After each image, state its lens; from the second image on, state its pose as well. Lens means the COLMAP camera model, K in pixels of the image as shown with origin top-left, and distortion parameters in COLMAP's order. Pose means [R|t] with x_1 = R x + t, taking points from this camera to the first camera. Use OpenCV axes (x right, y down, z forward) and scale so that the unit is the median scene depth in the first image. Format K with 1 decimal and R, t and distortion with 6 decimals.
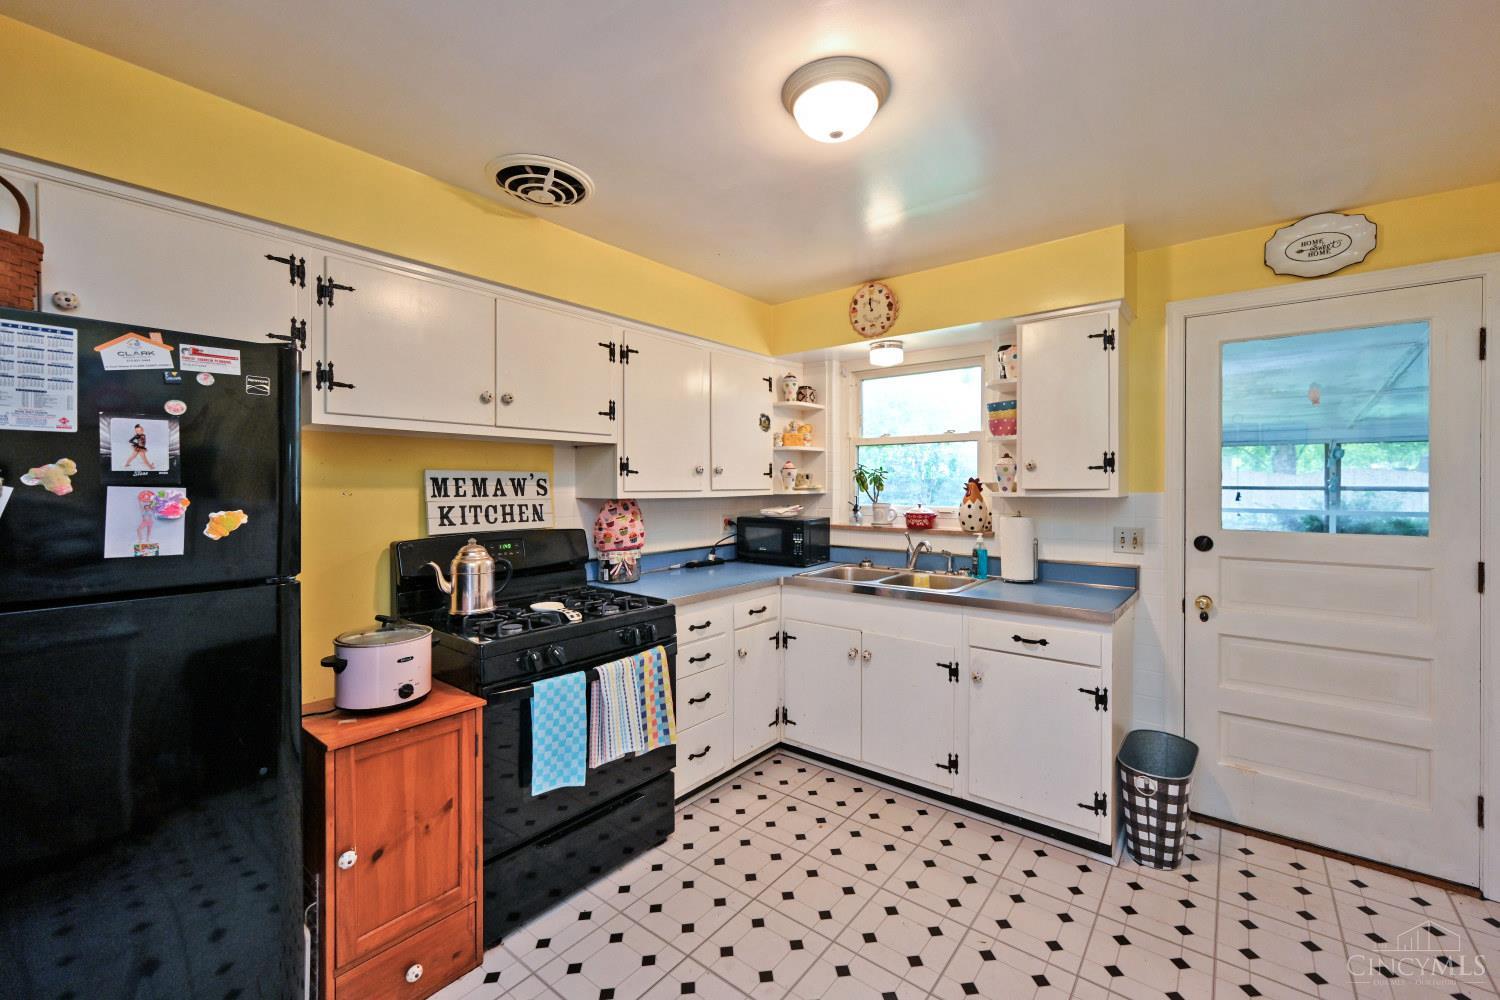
lens RADIAL K [[611.3, 0, 770.5], [0, 611.3, 487.3], [0, 0, 1]] dist [0.000312, 0.000087]
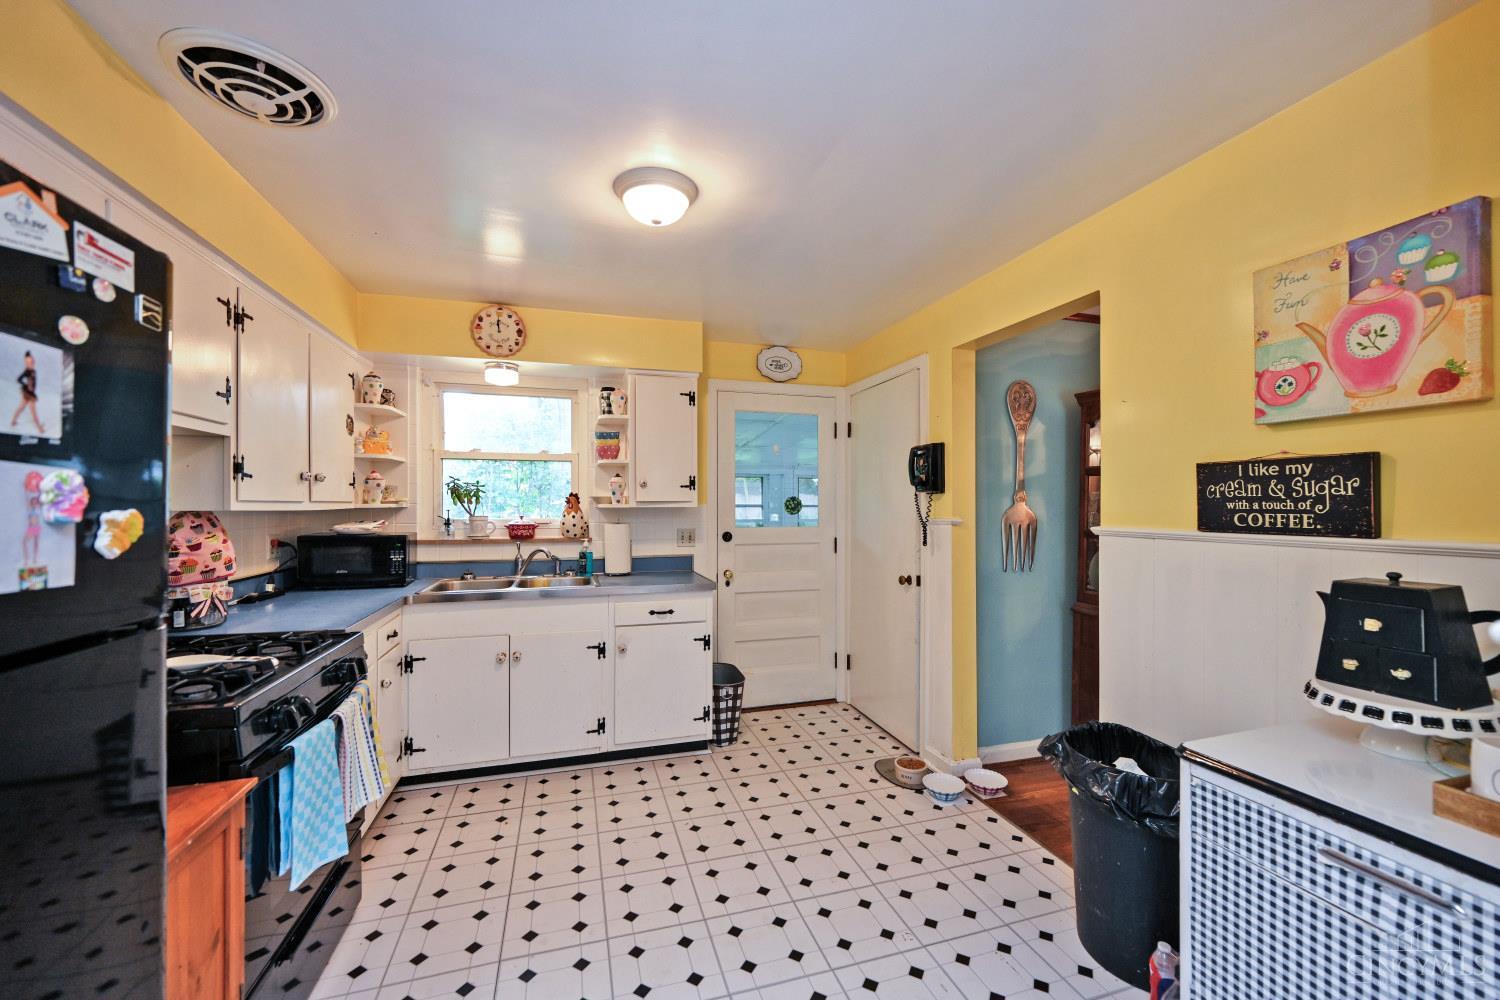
lens RADIAL K [[592.3, 0, 748.4], [0, 592.3, 505.5], [0, 0, 1]] dist [-0.000341, 0.000364]
pose [[0.581239, 0.001653, 0.813731, -0.495883], [0.003377, 0.999984, -0.004443, 0.018790], [-0.813726, 0.005331, 0.581224, 0.072712]]
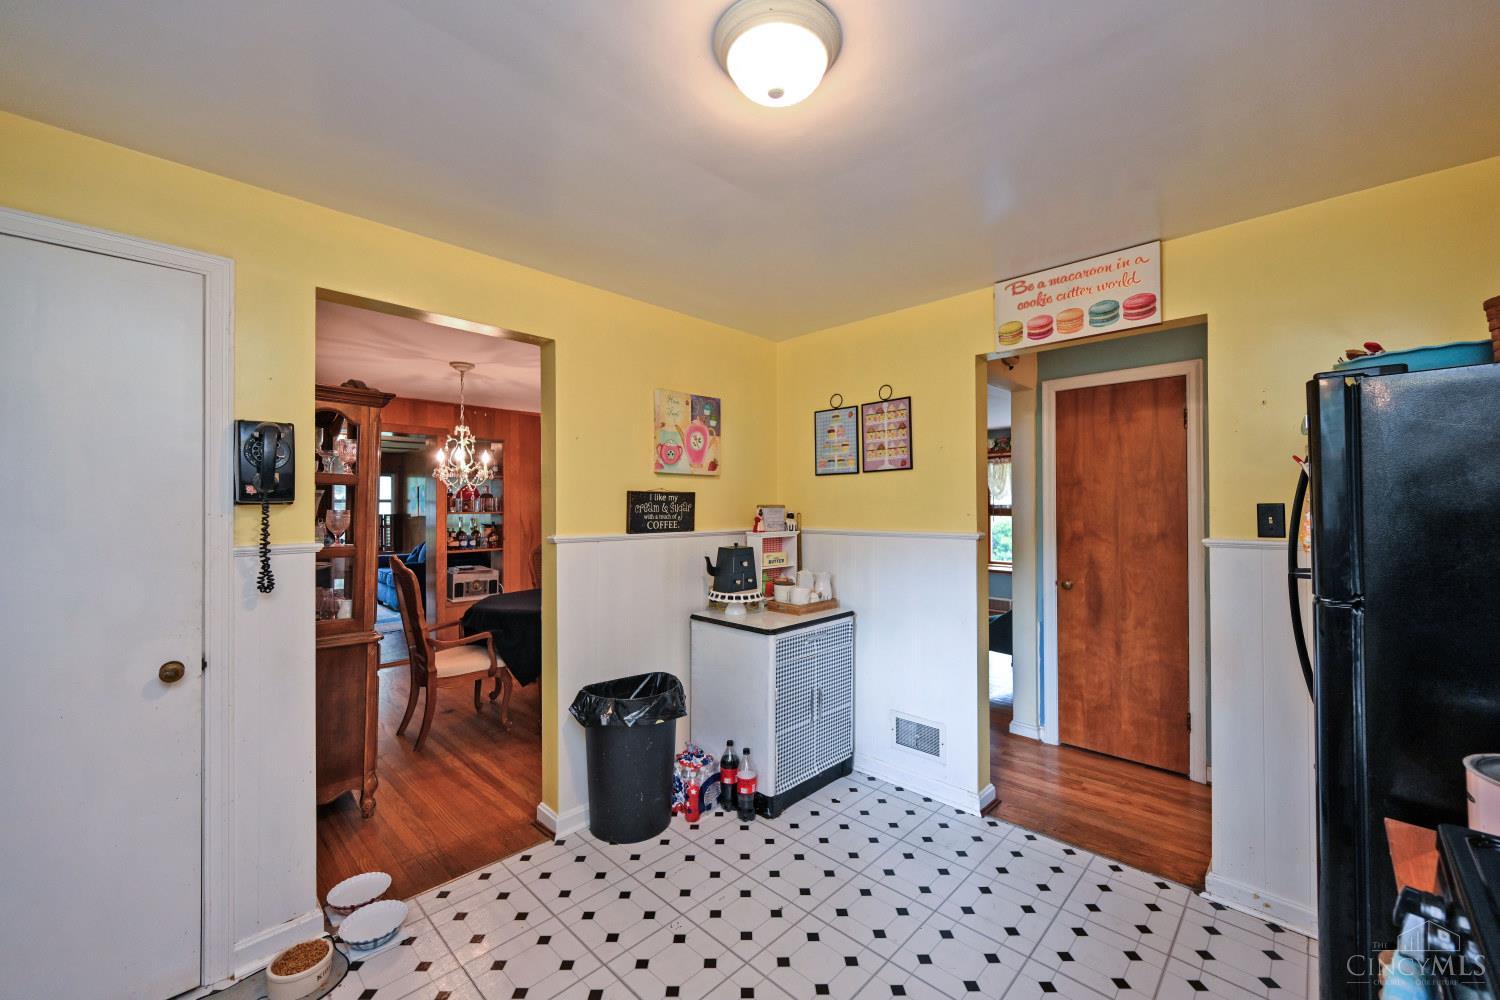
lens RADIAL K [[587.7, 0, 750.0], [0, 587.7, 500.0], [0, 0, 1]] dist [-0.000499, 0.000009]
pose [[-0.993404, 0.003126, 0.114624, 0.034167], [0.002562, 0.999984, -0.005063, -0.009061], [-0.114638, -0.004736, -0.993396, 1.117572]]
